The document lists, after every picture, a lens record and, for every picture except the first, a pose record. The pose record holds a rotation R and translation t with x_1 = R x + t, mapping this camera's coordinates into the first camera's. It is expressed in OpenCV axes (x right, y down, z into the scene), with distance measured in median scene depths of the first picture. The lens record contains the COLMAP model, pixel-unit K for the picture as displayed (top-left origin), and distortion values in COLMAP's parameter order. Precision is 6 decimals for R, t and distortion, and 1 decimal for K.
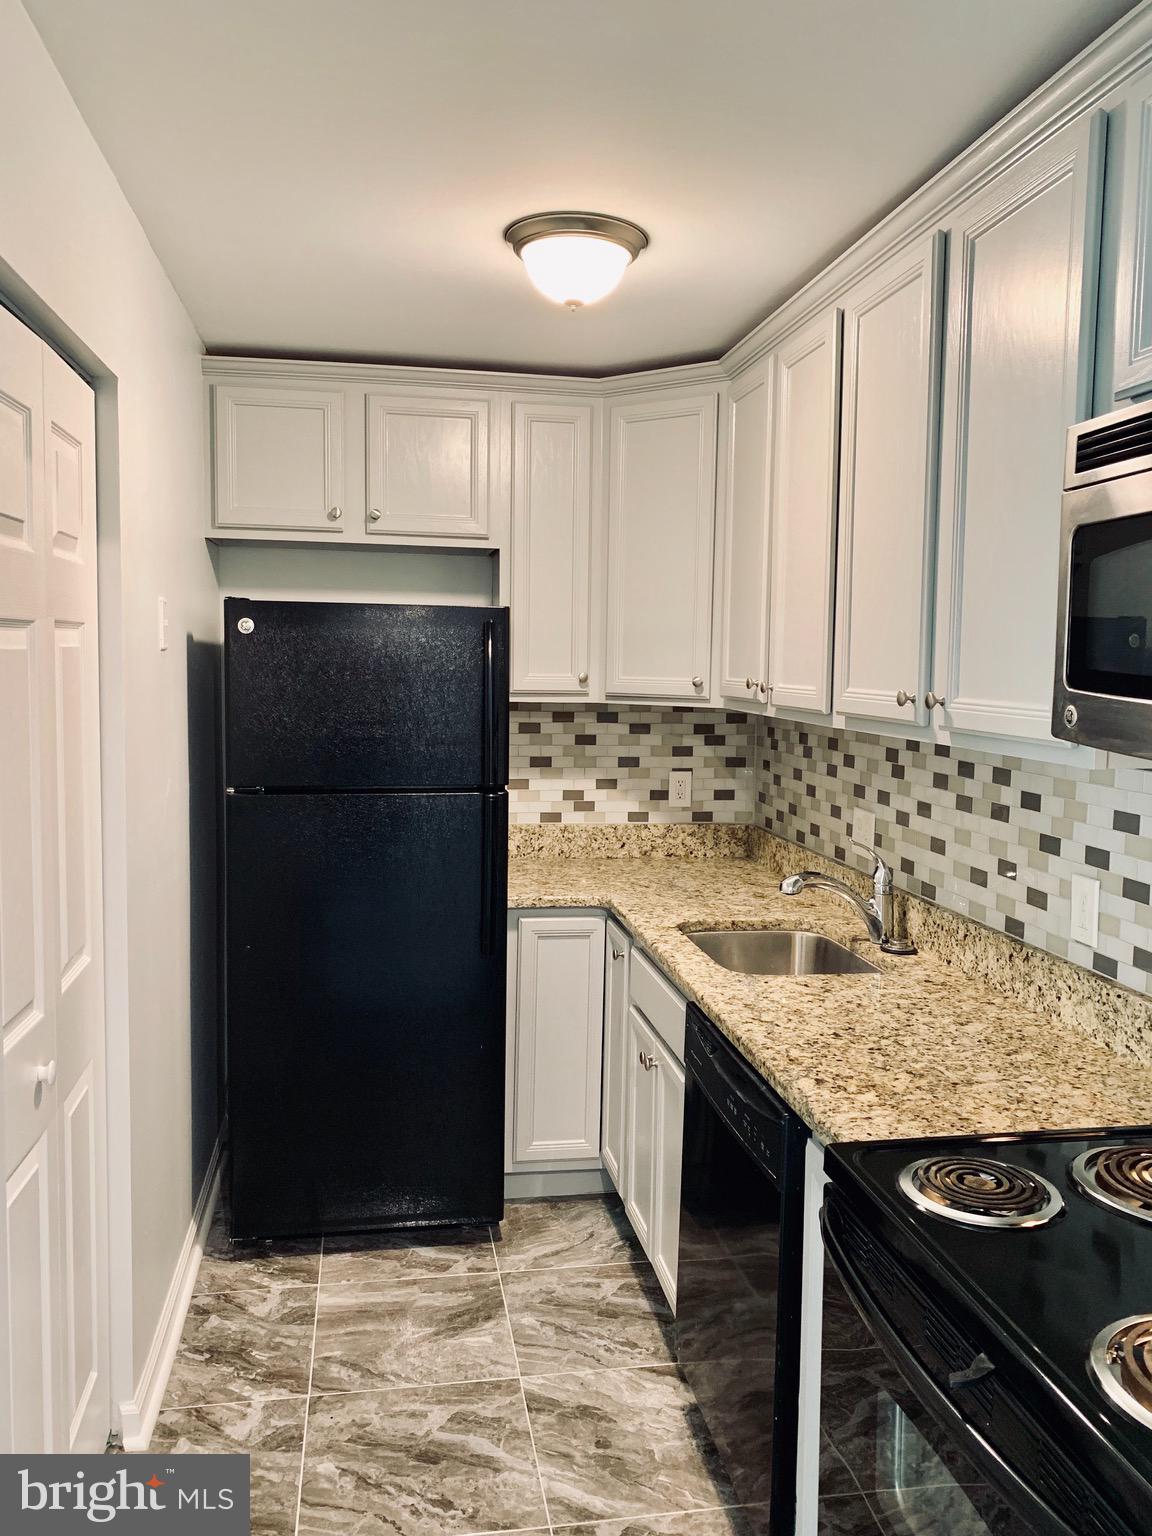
lens RADIAL K [[1198.6, 0, 633.7], [0, 1198.6, 757.5], [0, 0, 1]] dist [0.291415, -0.551661]
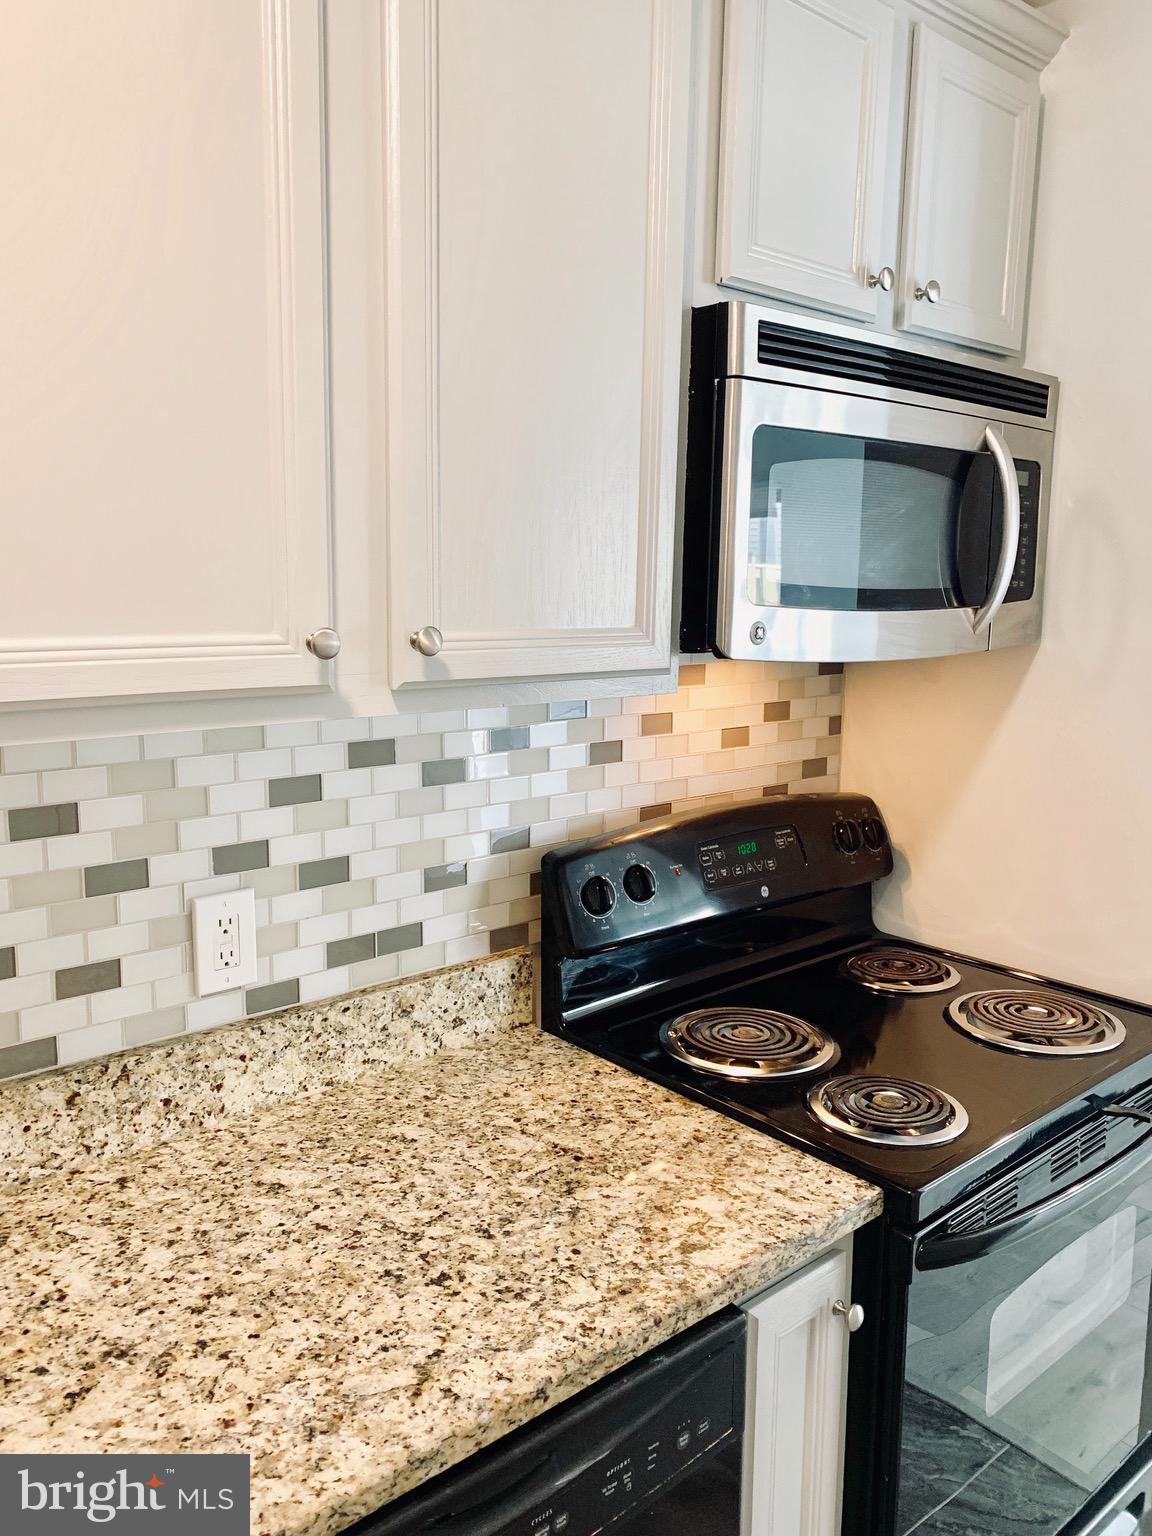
lens RADIAL K [[1185.3, 0, 576.8], [0, 1185.3, 750.9], [0, 0, 1]] dist [0.016013, -0.010358]
pose [[-0.473758, -0.155701, 0.866782, -0.258239], [0.055968, 0.976934, 0.206078, -0.096073], [-0.878875, 0.146143, -0.454115, 1.070591]]
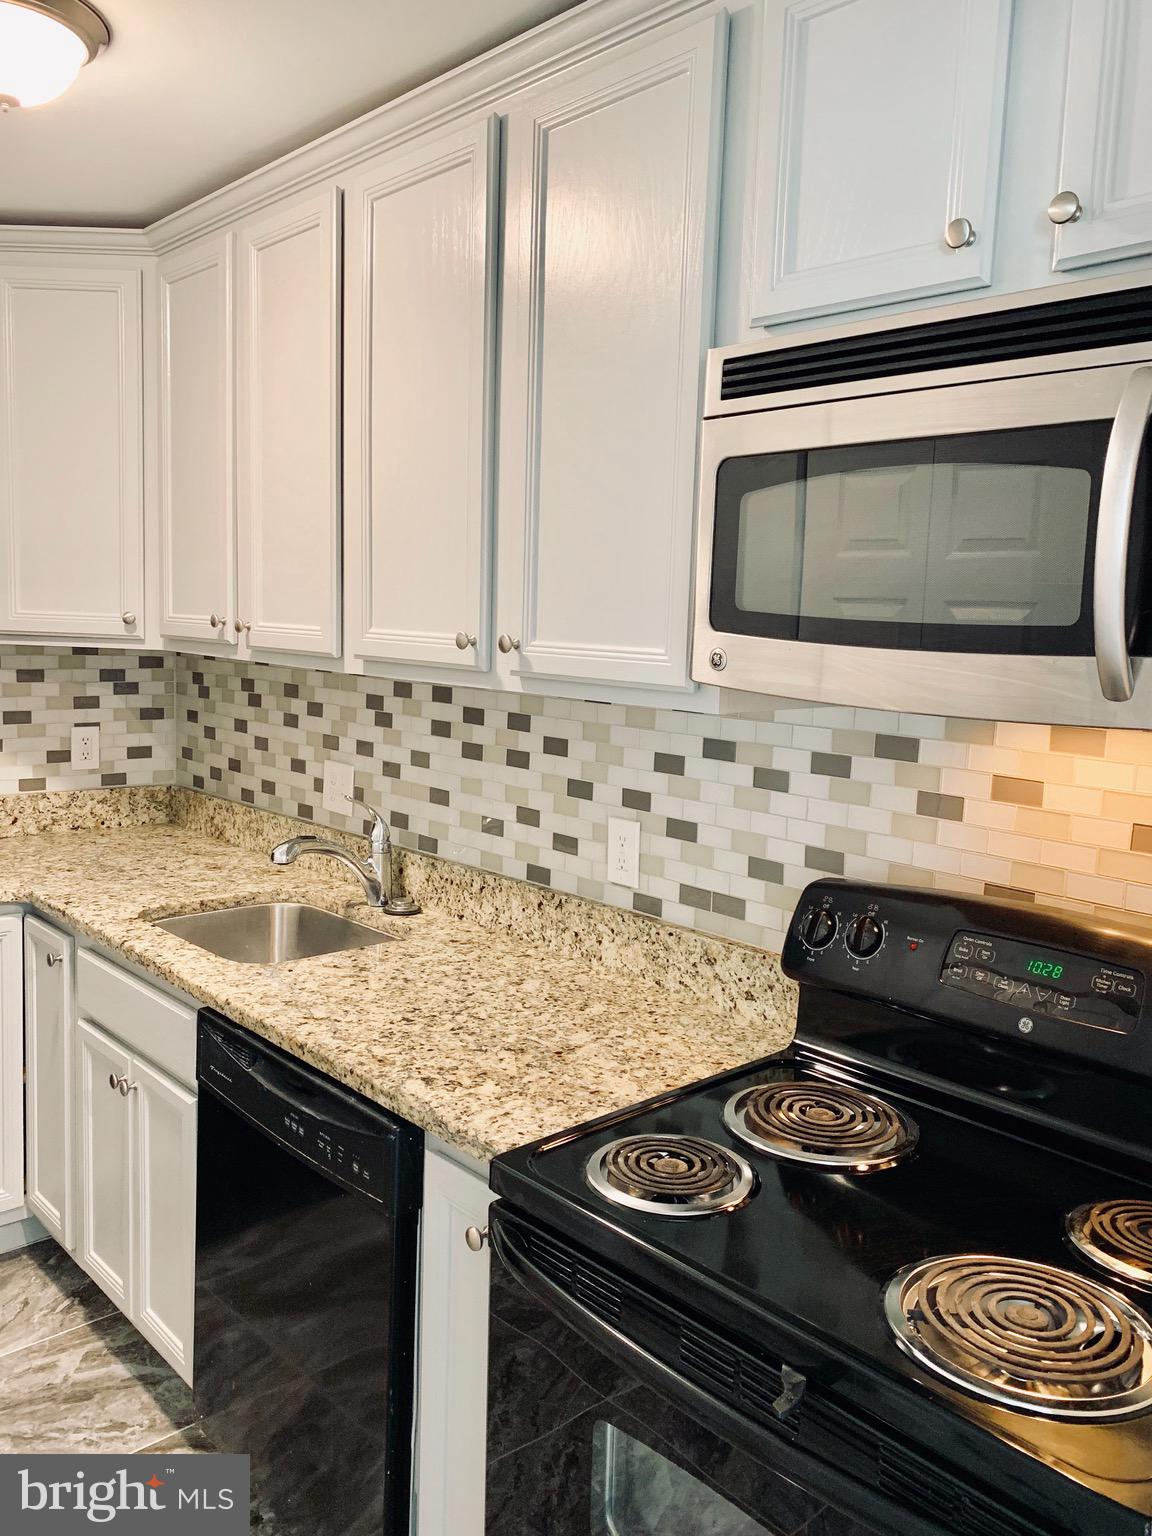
lens RADIAL K [[1182.8, 0, 576.6], [0, 1182.8, 748.8], [0, 0, 1]] dist [0.122632, -0.090405]
pose [[0.864351, -0.046208, 0.500761, -0.142288], [0.025321, 0.998505, 0.048433, -0.008221], [-0.502251, -0.029183, 0.864230, 0.181023]]
